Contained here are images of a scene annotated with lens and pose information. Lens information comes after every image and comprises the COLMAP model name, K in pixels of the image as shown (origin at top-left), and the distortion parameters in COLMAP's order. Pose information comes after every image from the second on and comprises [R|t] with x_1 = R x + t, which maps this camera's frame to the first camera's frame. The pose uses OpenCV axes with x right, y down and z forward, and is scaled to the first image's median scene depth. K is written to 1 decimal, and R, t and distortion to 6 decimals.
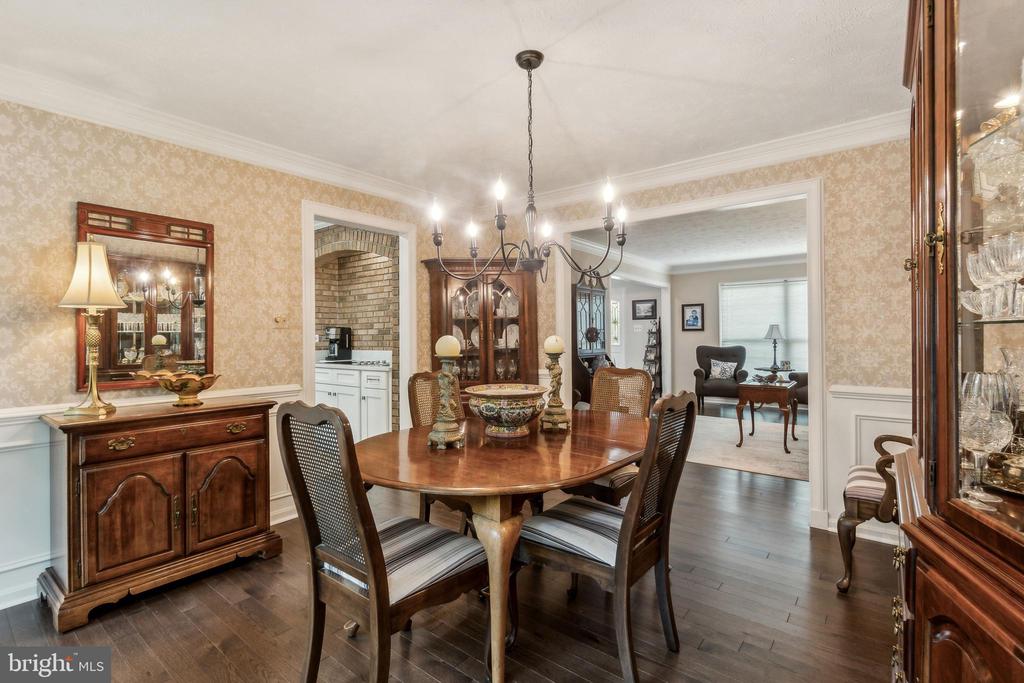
lens RADIAL K [[470.9, 0, 510.6], [0, 470.9, 335.4], [0, 0, 1]] dist [0.000232, -0.000451]
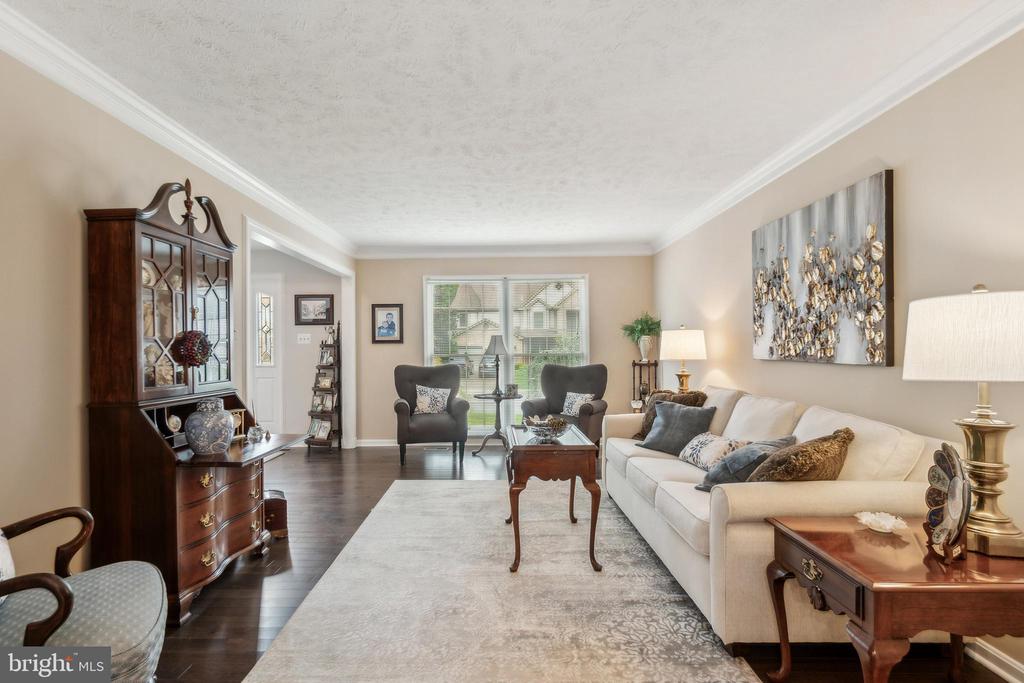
lens RADIAL K [[470.9, 0, 489.3], [0, 470.9, 347.5], [0, 0, 1]] dist [0.000232, -0.000451]
pose [[0.798910, 0.003484, 0.601441, 0.103628], [-0.000734, 0.999988, -0.004818, -0.000343], [-0.601451, 0.003408, 0.798903, 0.401985]]
